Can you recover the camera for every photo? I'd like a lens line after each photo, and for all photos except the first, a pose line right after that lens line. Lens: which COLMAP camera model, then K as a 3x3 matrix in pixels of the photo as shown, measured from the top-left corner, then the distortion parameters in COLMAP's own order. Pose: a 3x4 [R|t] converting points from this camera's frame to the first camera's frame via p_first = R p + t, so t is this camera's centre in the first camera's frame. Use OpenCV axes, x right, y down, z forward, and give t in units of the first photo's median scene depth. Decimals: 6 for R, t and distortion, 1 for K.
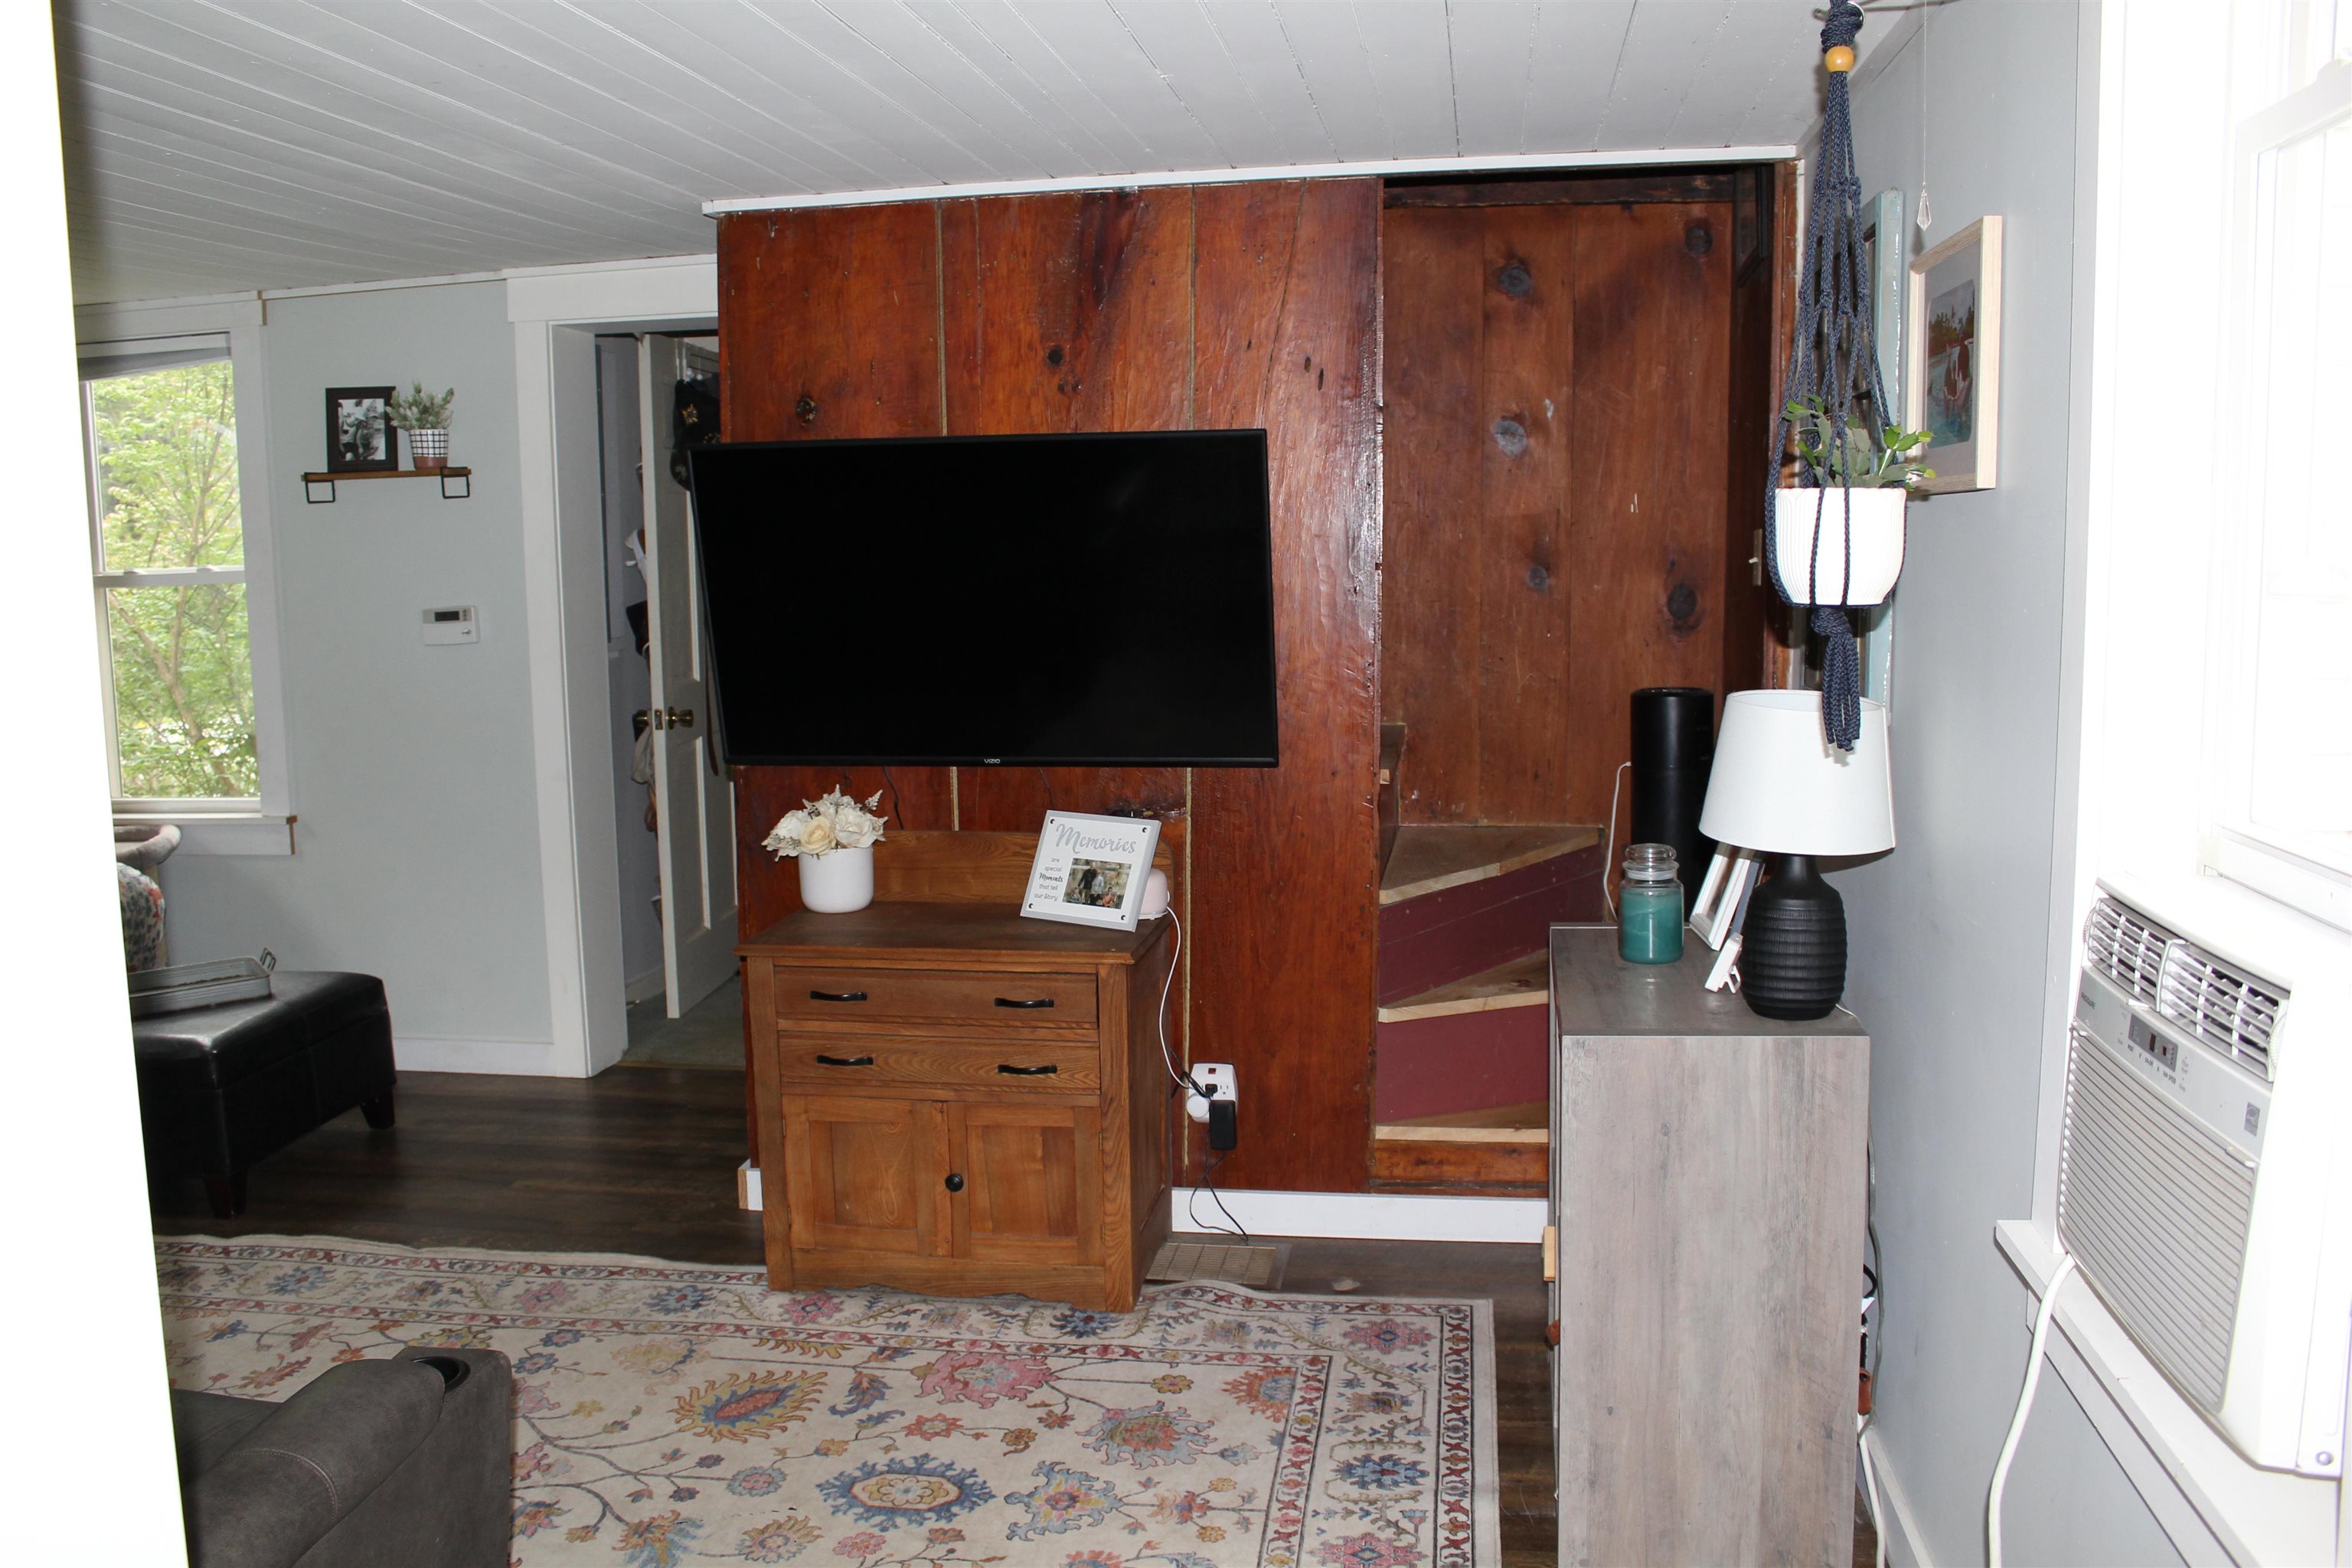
lens RADIAL K [[1946.7, 0, 1169.9], [0, 1946.7, 778.0], [0, 0, 1]] dist [-0.155824, 0.127160]
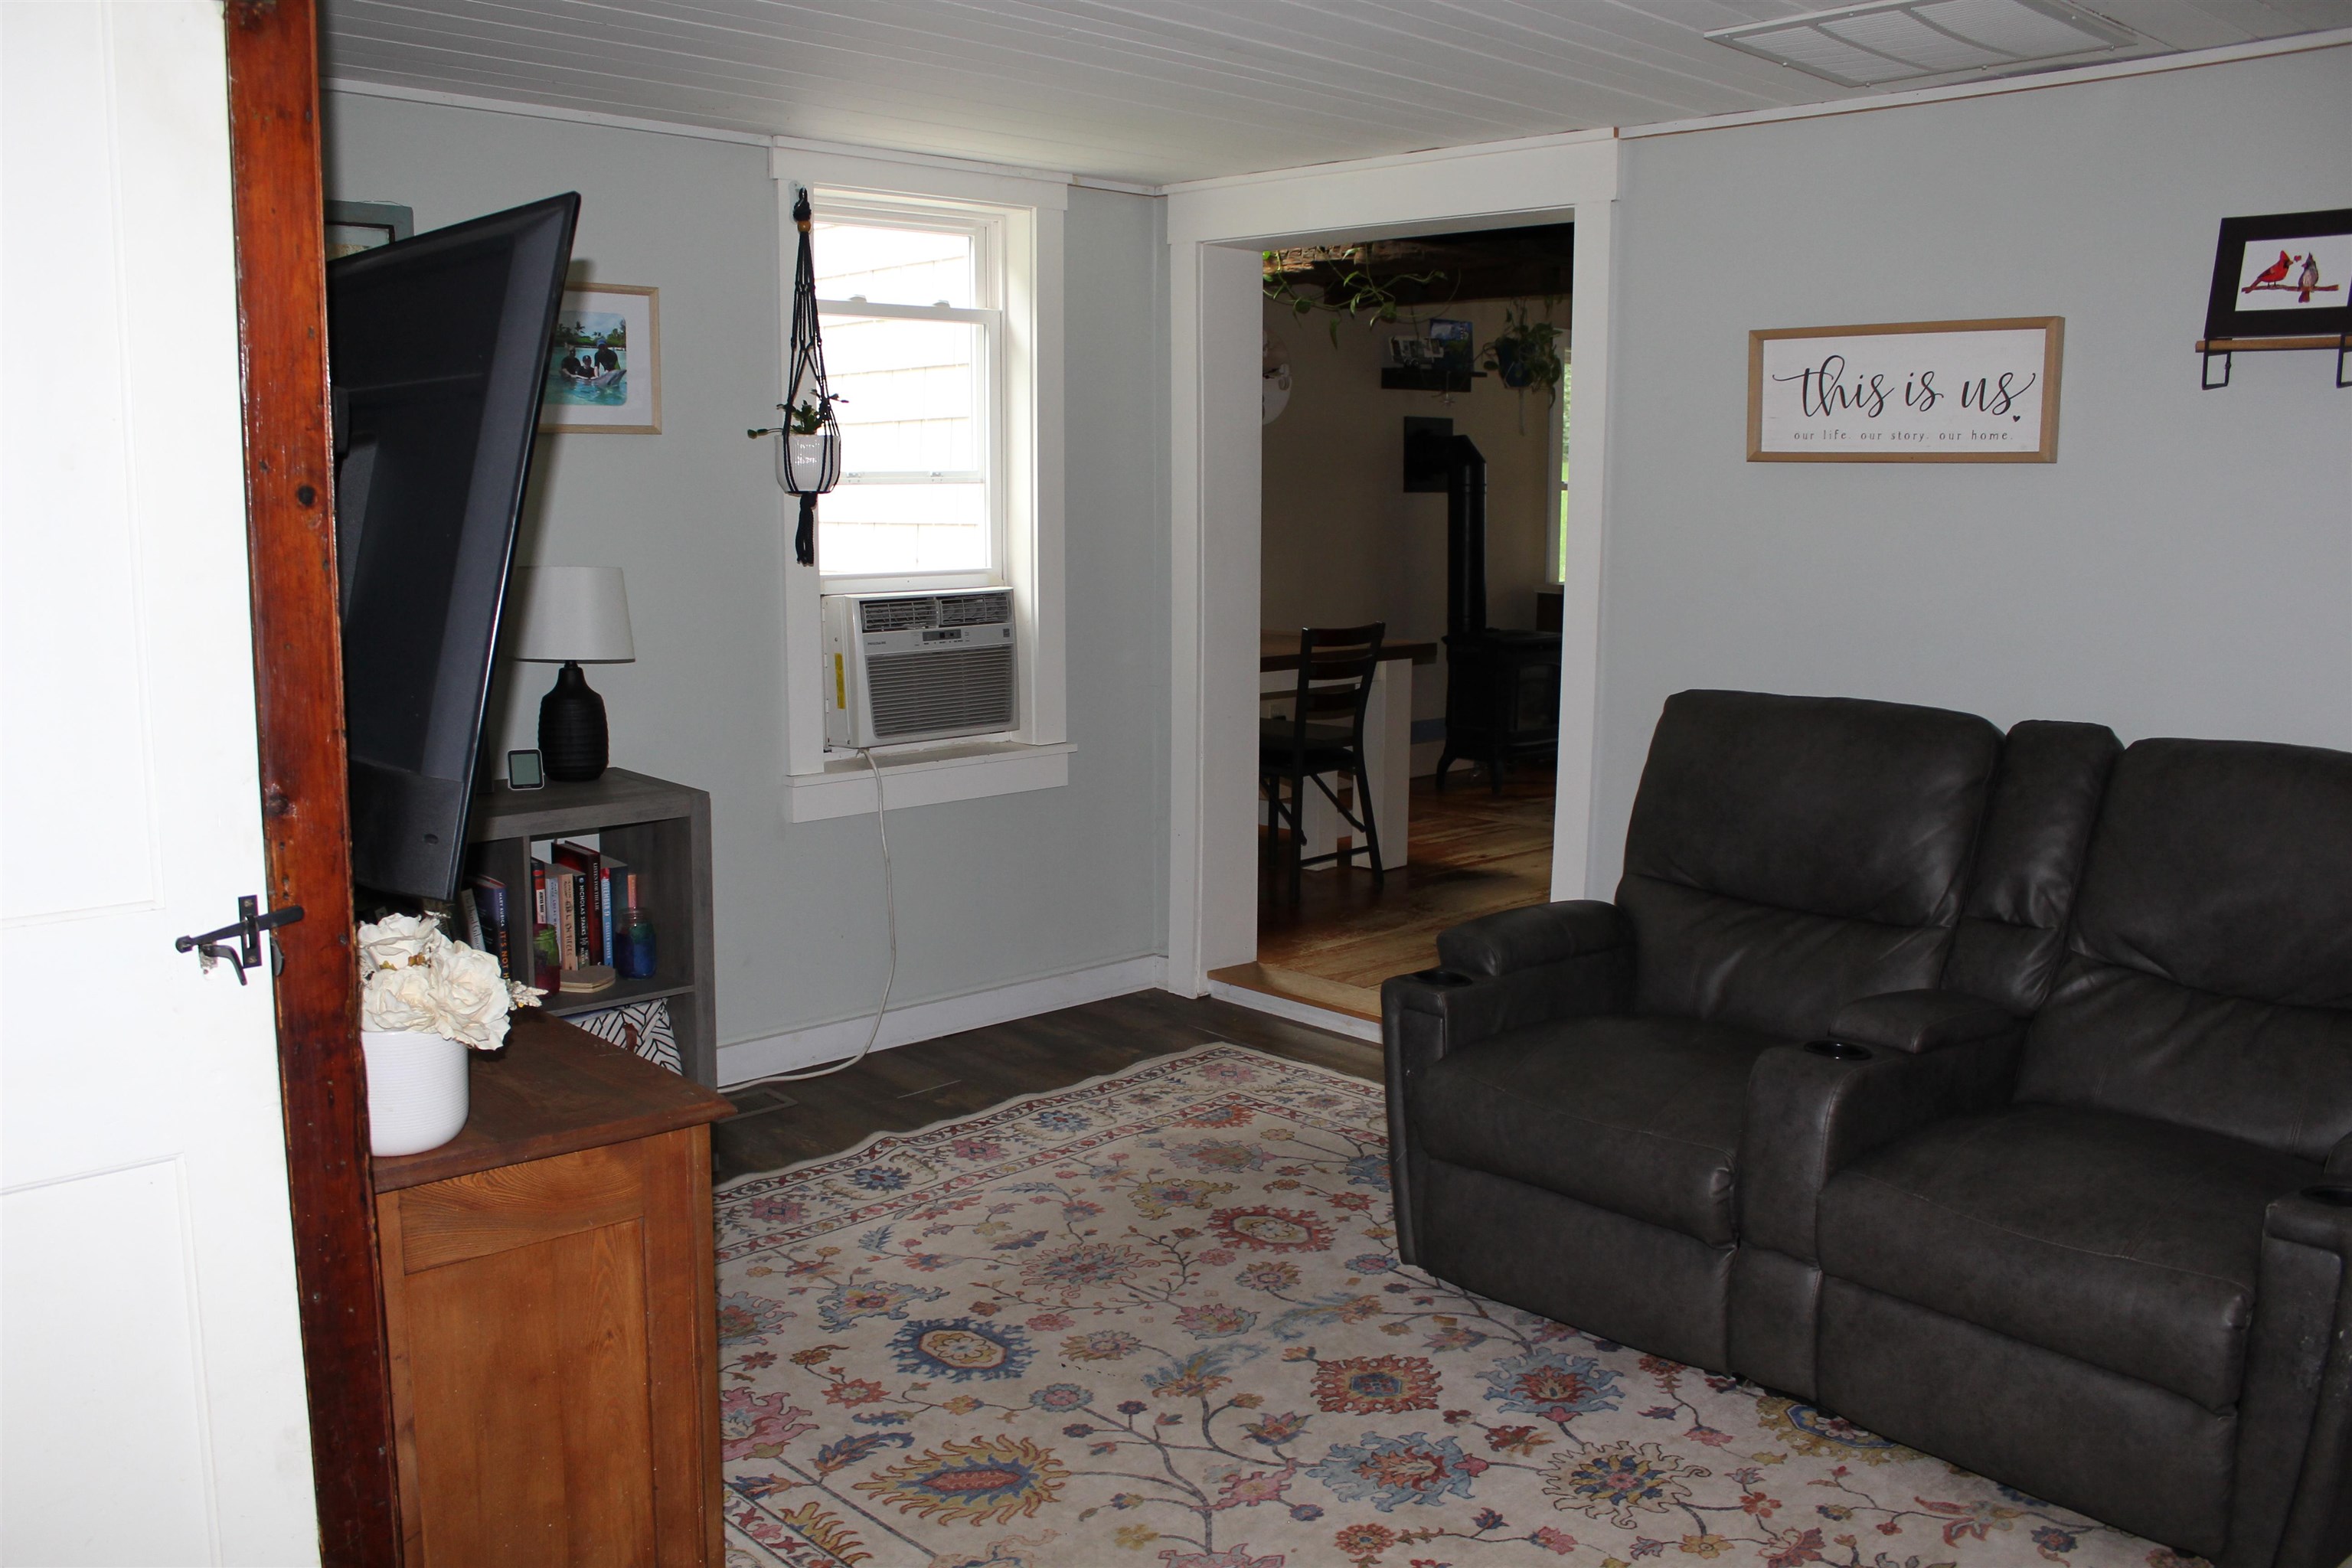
lens RADIAL K [[1946.7, 0, 1144.2], [0, 1946.7, 731.9], [0, 0, 1]] dist [-0.155824, 0.127160]
pose [[-0.786490, -0.066841, 0.613975, -0.674090], [0.081181, 0.974312, 0.210061, -0.136614], [-0.612244, 0.215054, -0.760861, 1.333028]]
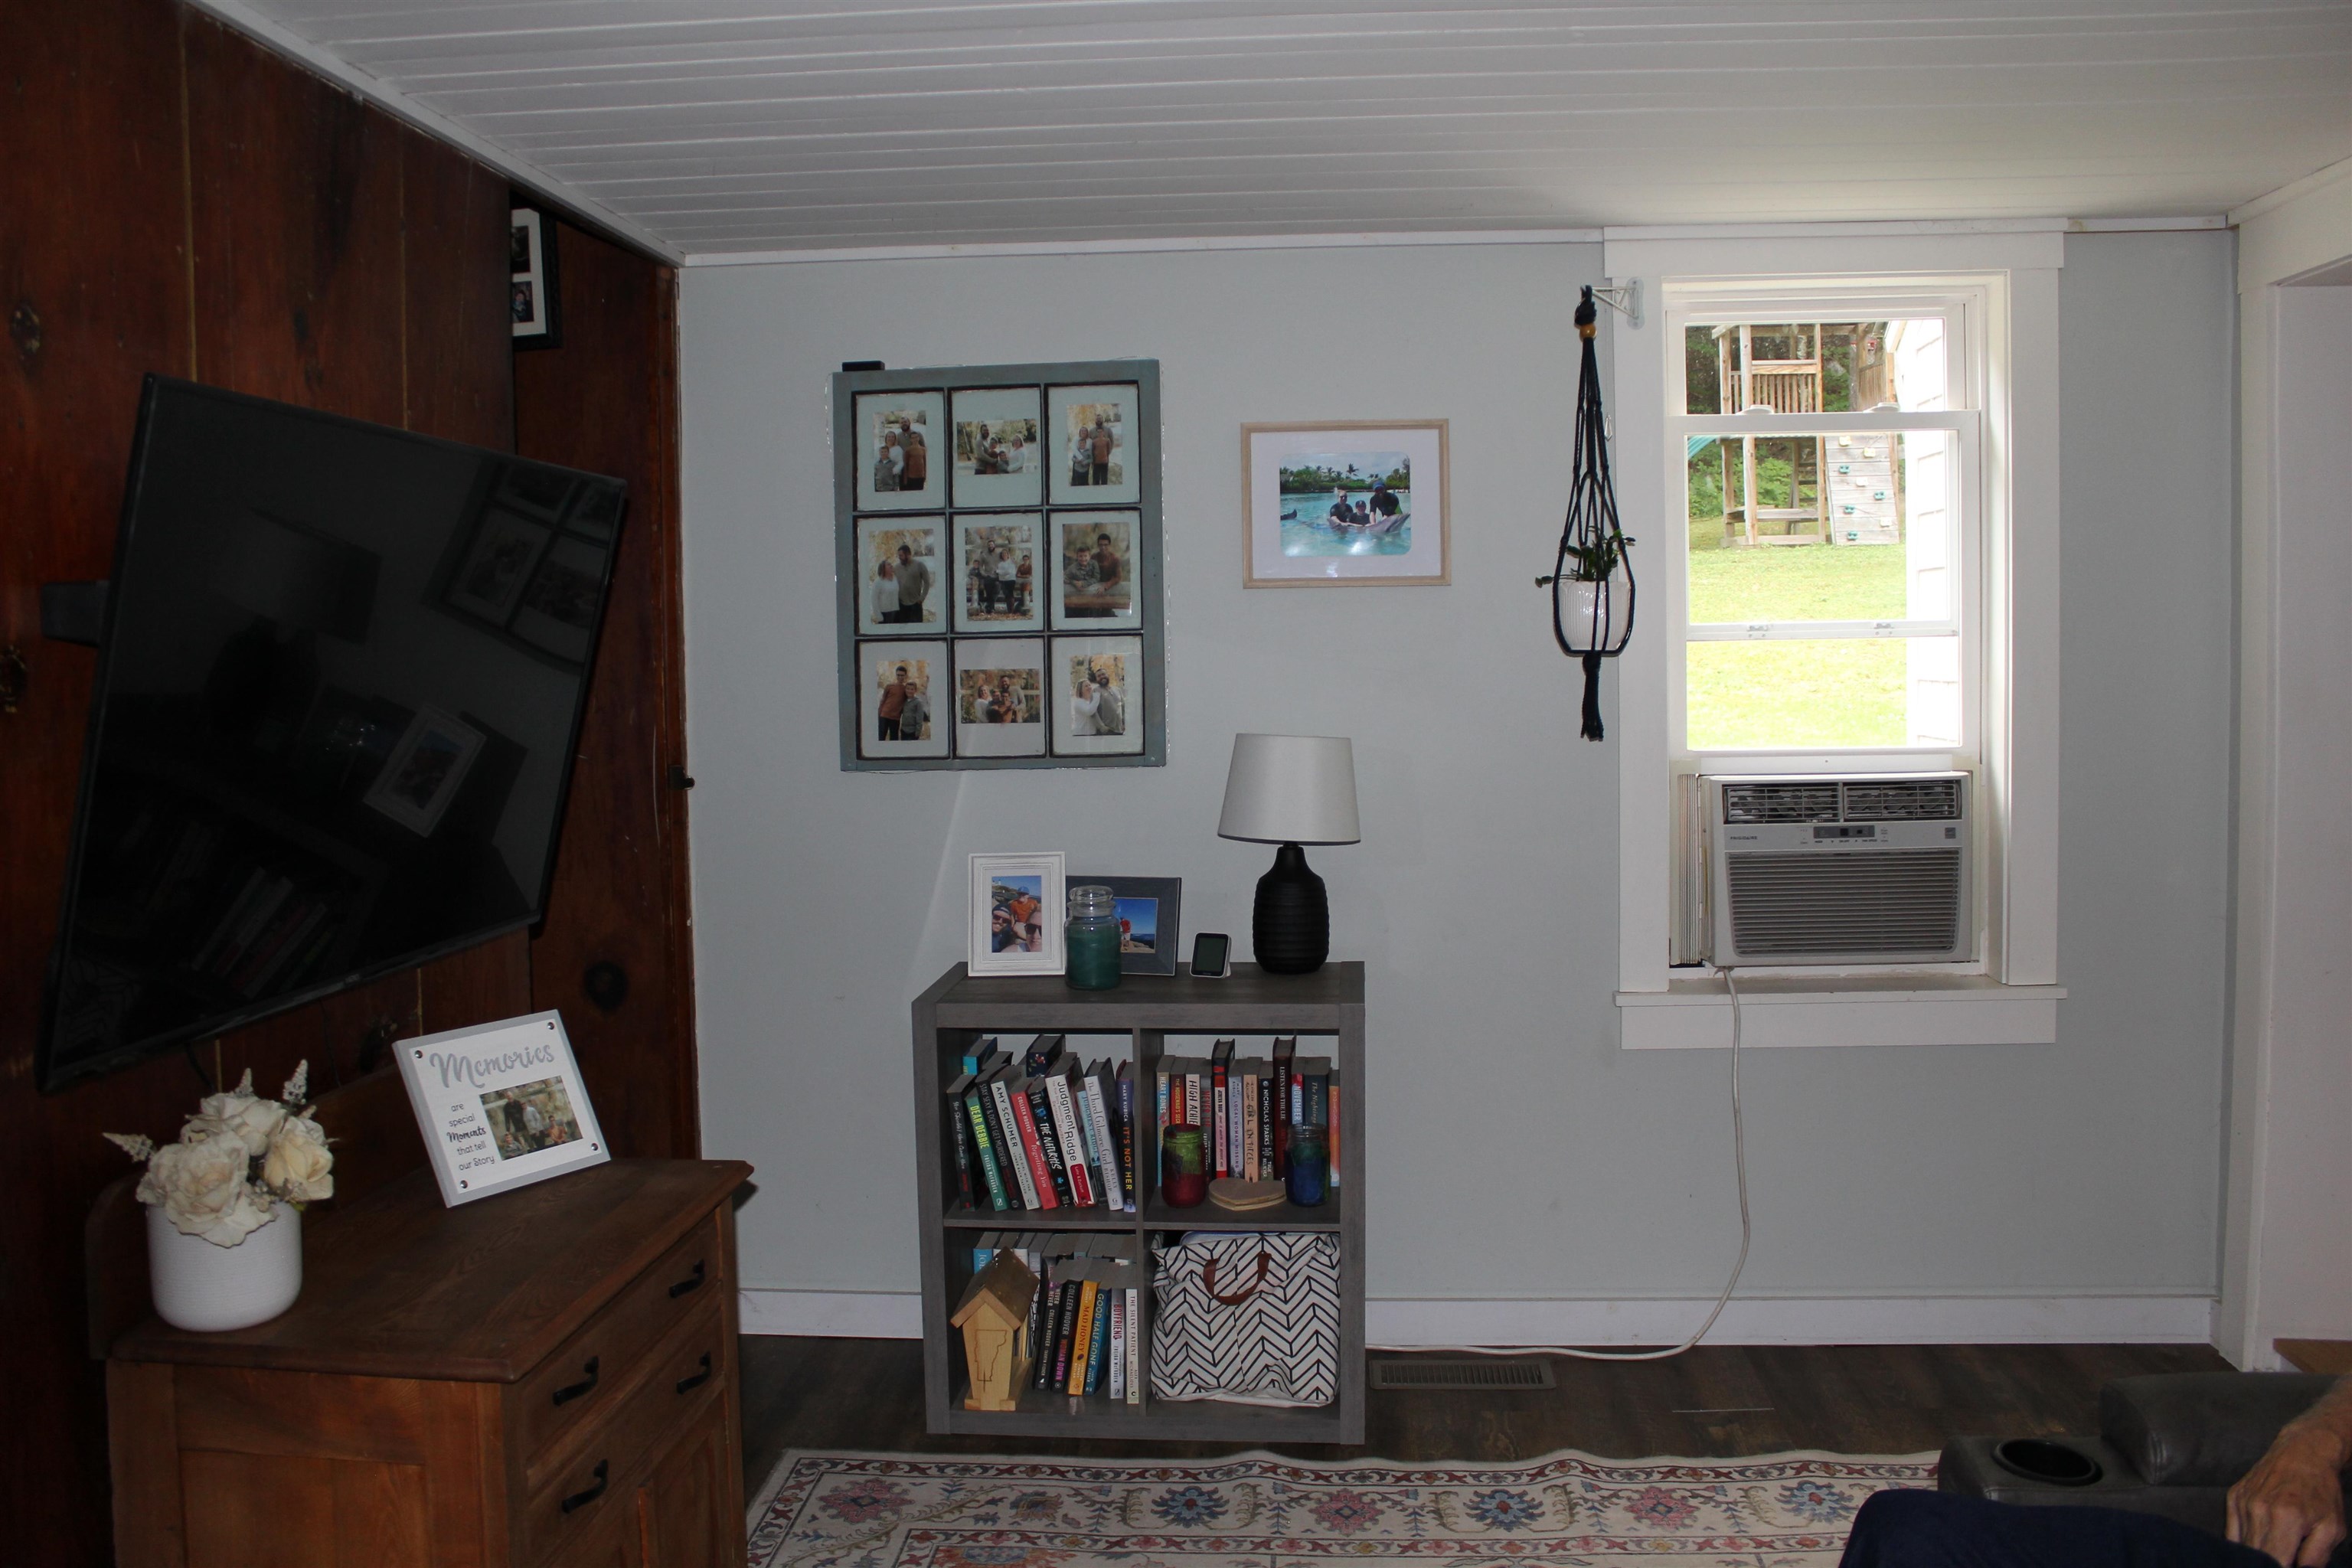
lens RADIAL K [[1946.7, 0, 1164.9], [0, 1946.7, 763.9], [0, 0, 1]] dist [-0.155824, 0.127160]
pose [[-0.070426, -0.044775, 0.996512, -0.730546], [0.137227, 0.989059, 0.054138, -0.075814], [-0.988033, 0.140561, -0.063511, 0.826090]]
